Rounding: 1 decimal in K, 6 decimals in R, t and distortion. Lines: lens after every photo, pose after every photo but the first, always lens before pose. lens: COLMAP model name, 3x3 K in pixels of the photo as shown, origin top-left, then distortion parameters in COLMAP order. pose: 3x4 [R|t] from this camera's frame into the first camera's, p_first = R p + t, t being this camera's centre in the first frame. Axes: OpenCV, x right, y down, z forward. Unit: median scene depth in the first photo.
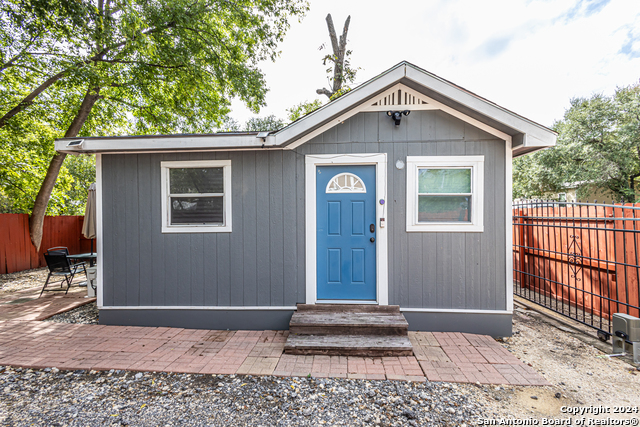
lens RADIAL K [[297.0, 0, 317.7], [0, 297.0, 209.8], [0, 0, 1]] dist [0.008575, 0.000736]
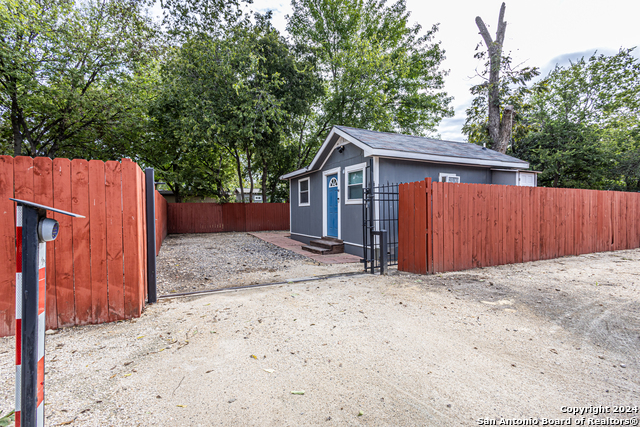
lens RADIAL K [[297.0, 0, 320.2], [0, 297.0, 210.9], [0, 0, 1]] dist [0.008575, 0.000736]
pose [[0.495885, 0.005783, -0.868369, 1.980749], [0.003362, 0.999958, 0.008579, 0.101629], [0.868381, -0.007173, 0.495845, -0.164001]]
